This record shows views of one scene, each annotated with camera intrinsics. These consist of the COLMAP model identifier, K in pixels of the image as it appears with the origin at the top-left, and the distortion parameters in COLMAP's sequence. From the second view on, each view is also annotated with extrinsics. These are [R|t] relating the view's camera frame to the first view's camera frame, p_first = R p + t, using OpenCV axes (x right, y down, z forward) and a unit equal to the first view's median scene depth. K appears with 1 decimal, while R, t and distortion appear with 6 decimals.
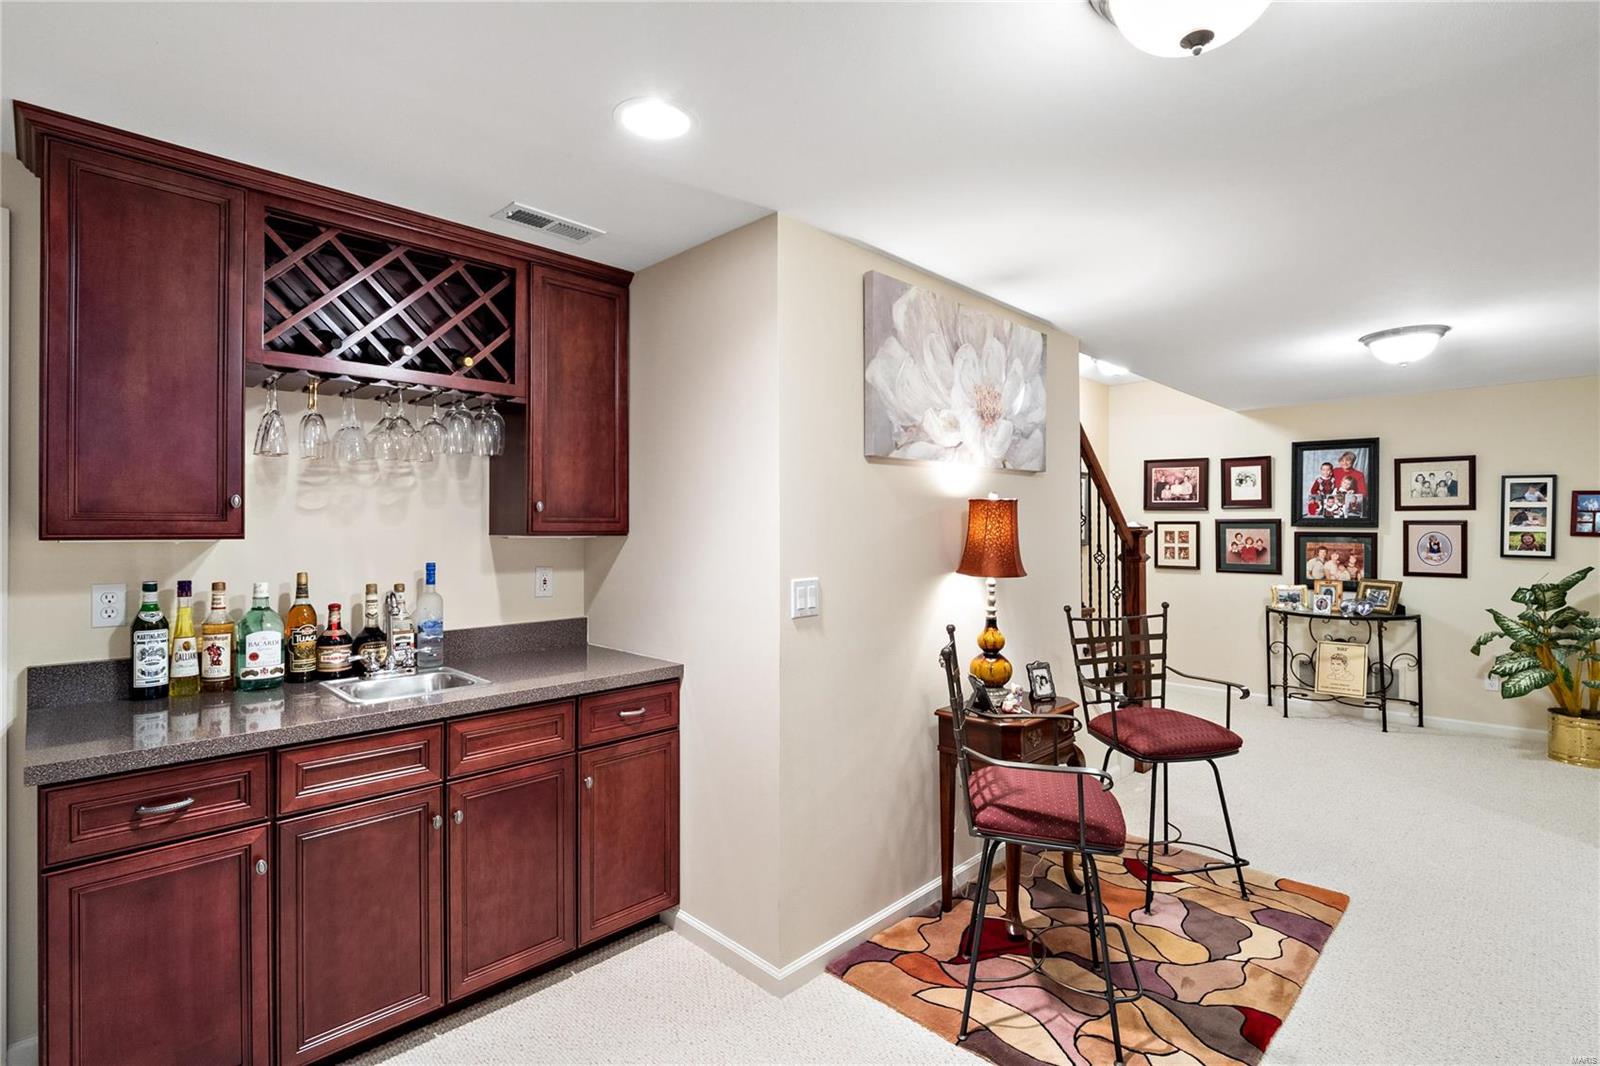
lens RADIAL K [[752.7, 0, 800.4], [0, 752.7, 518.7], [0, 0, 1]] dist [-0.014513, 0.000717]
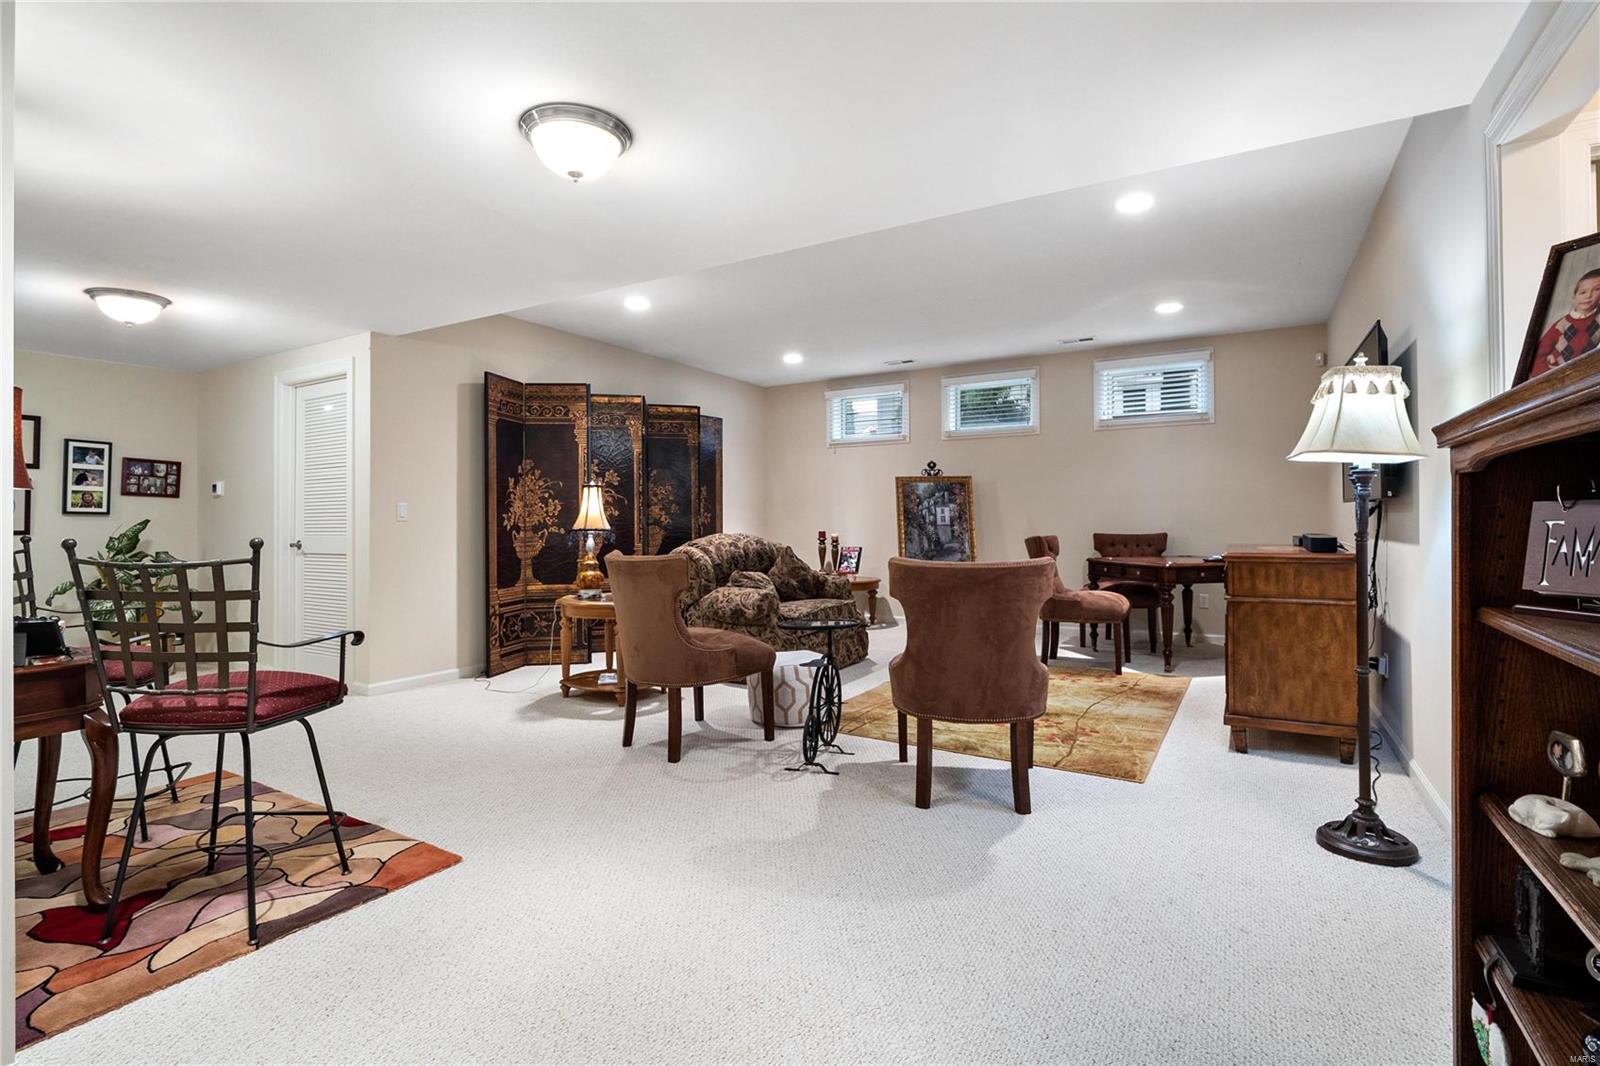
lens RADIAL K [[752.4, 0, 795.5], [0, 752.4, 517.6], [0, 0, 1]] dist [-0.004676, -0.001336]
pose [[-0.239709, 0.003944, 0.970837, -0.377389], [-0.006714, 0.999961, -0.005720, 0.056984], [-0.970822, -0.007890, -0.239673, 0.227251]]
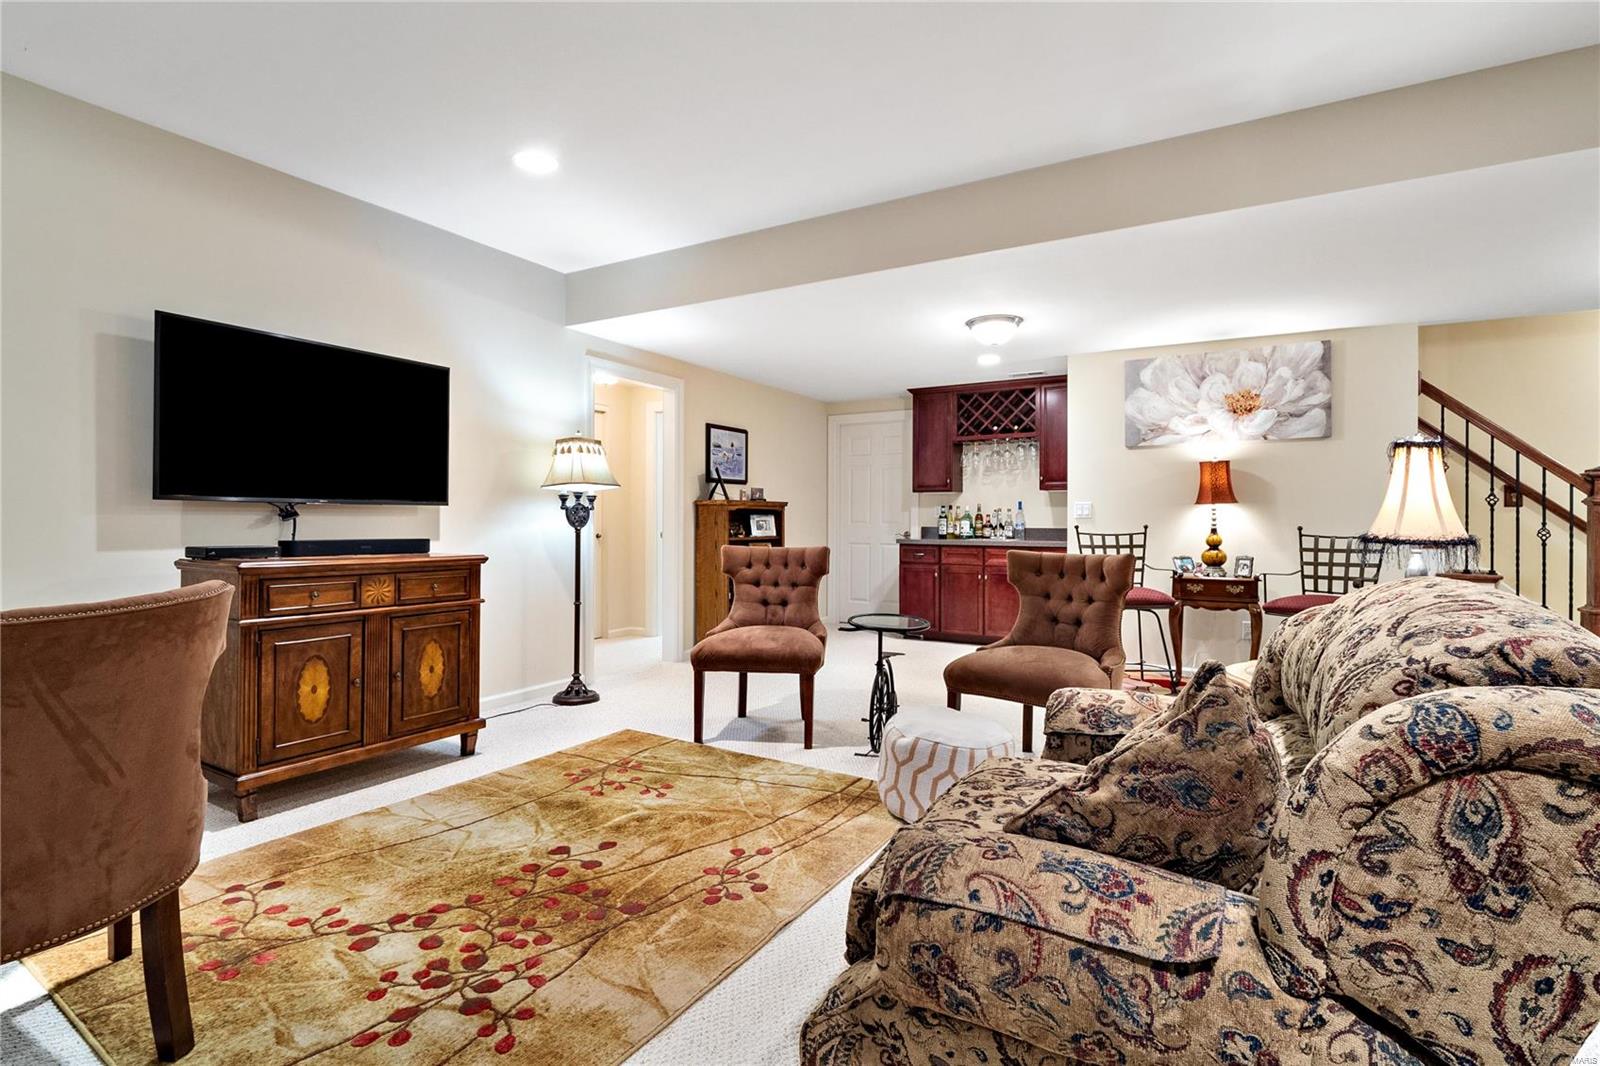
lens RADIAL K [[752.4, 0, 795.5], [0, 752.4, 517.6], [0, 0, 1]] dist [-0.004676, -0.001336]
pose [[0.239877, -0.000856, -0.970803, 0.949777], [0.011016, 0.999938, 0.001840, 0.050732], [0.970741, -0.011136, 0.239871, -0.211634]]
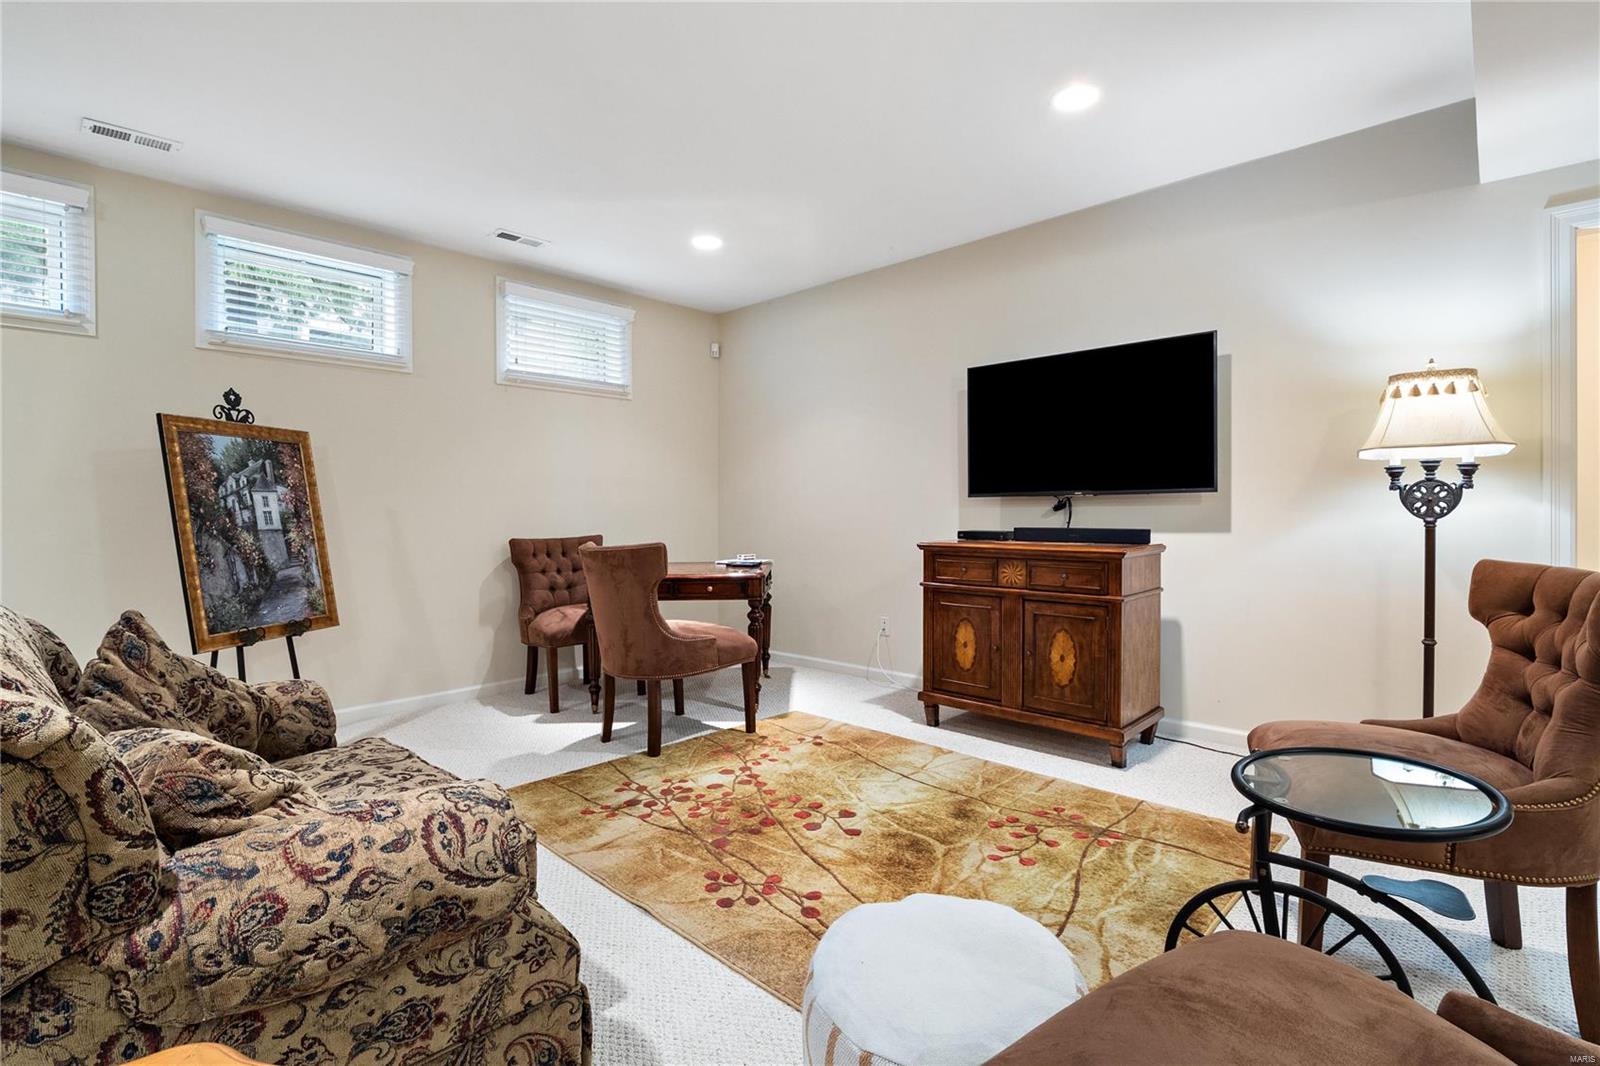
lens RADIAL K [[757.5, 0, 805.8], [0, 757.5, 508.5], [0, 0, 1]] dist [-0.004284, -0.000833]
pose [[-0.999622, 0.010399, -0.025469, 0.481516], [0.010905, 0.999744, -0.019803, 0.059987], [0.025257, -0.020074, -0.999479, 0.292305]]
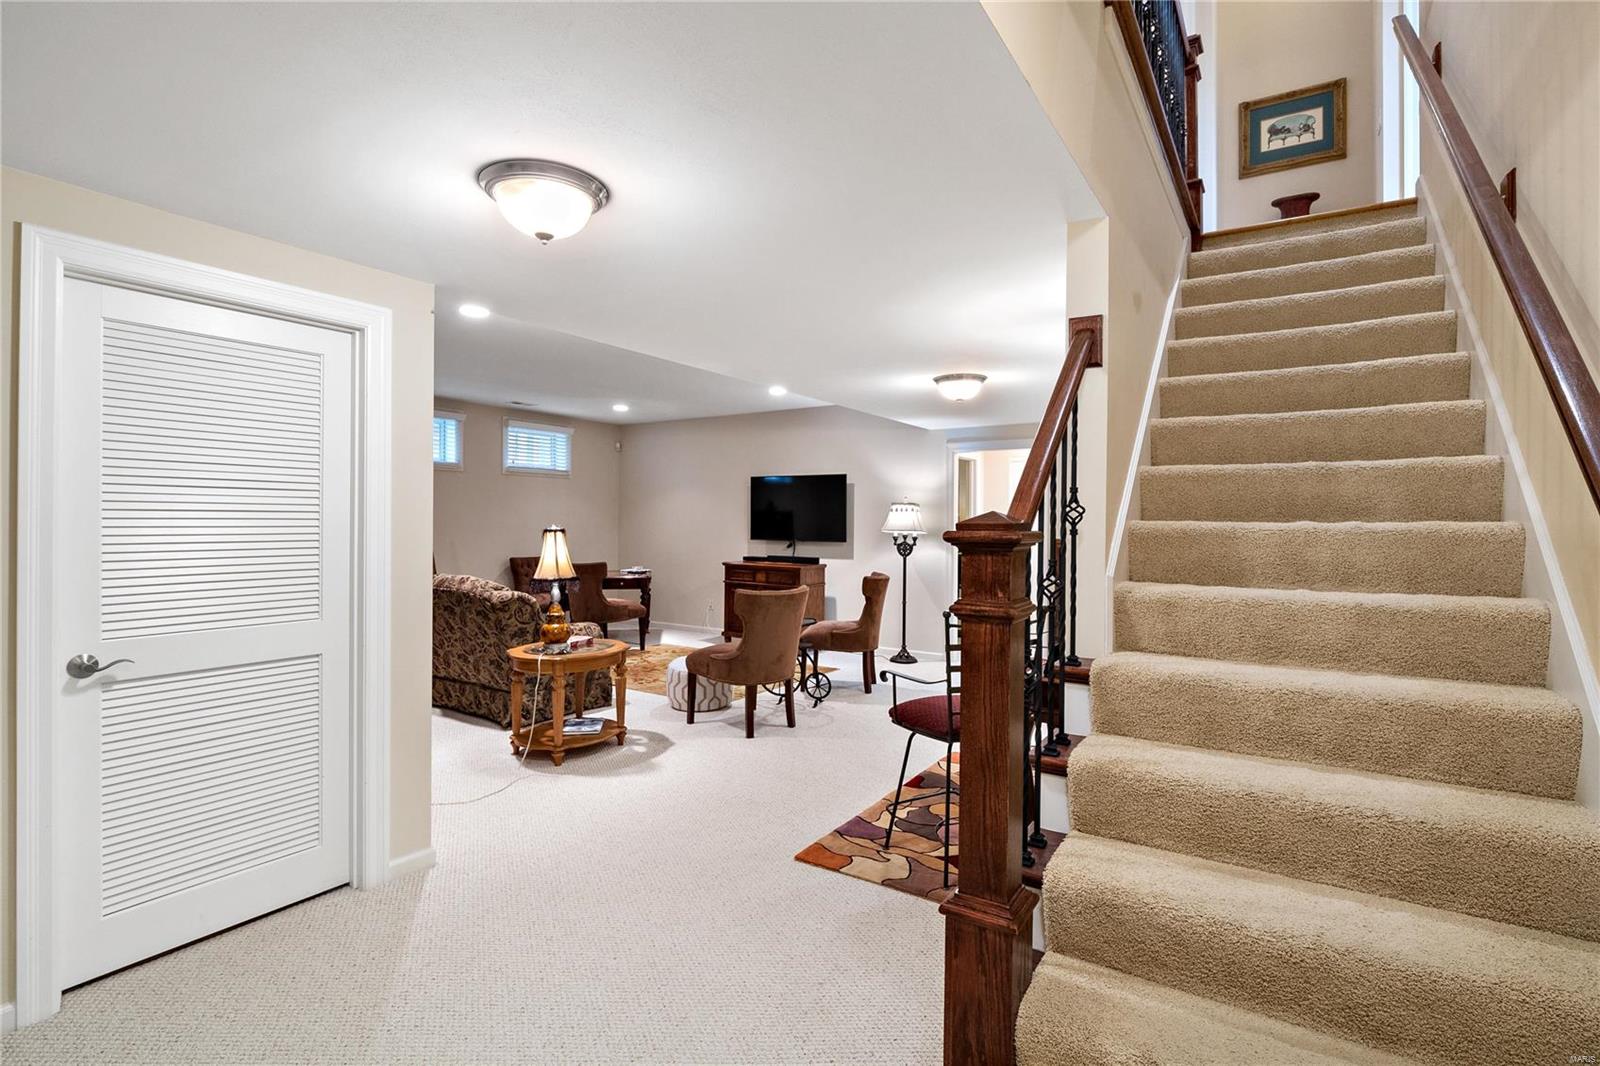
lens RADIAL K [[748.0, 0, 799.5], [0, 748.0, 523.7], [0, 0, 1]] dist [-0.010237, 0.000215]
pose [[-0.980940, -0.005220, -0.194240, 0.500915], [-0.003302, 0.999943, -0.010194, 0.012723], [0.194282, -0.009358, -0.980901, 1.159528]]
